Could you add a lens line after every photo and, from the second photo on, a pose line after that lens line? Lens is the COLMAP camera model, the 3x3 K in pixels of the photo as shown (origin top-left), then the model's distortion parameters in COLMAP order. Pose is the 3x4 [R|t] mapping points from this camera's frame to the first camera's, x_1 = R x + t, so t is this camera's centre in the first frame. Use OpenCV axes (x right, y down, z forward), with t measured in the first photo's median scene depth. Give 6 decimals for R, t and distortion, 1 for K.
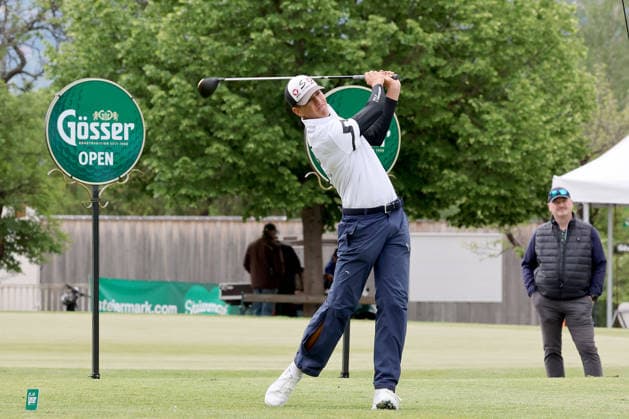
lens RADIAL K [[3466.5, 0, 313.8], [0, 3466.5, 209.2], [0, 0, 1]] dist [0.683920, 4.929451]
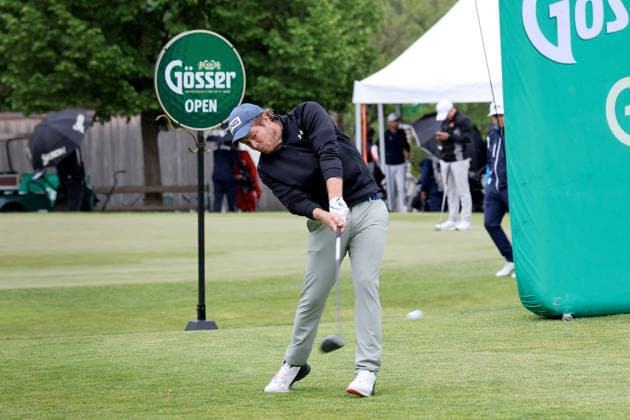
lens RADIAL K [[2498.8, 0, 315.4], [0, 2498.8, 210.6], [0, 0, 1]] dist [0.282562, 5.027020]
pose [[0.996465, -0.041934, 0.072798, -0.007363], [0.037995, 0.997781, 0.054669, -0.011802], [-0.074929, -0.051710, 0.995847, 0.142953]]
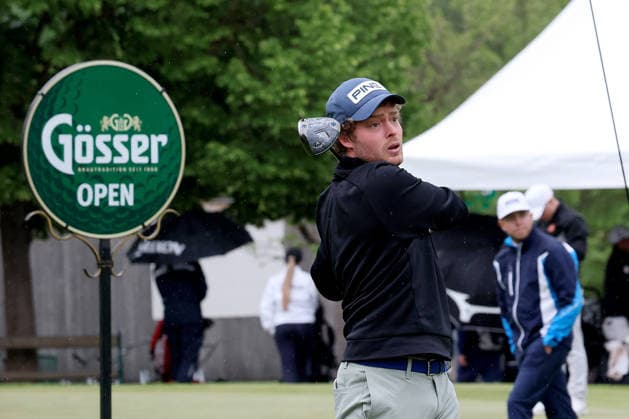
lens RADIAL K [[4428.7, 0, 314.8], [0, 4428.7, 210.3], [0, 0, 1]] dist [0.699005, 21.163774]
pose [[0.996408, -0.038551, 0.075402, -0.007094], [0.037408, 0.999164, 0.016519, -0.011829], [-0.075976, -0.013639, 0.997016, 0.145708]]
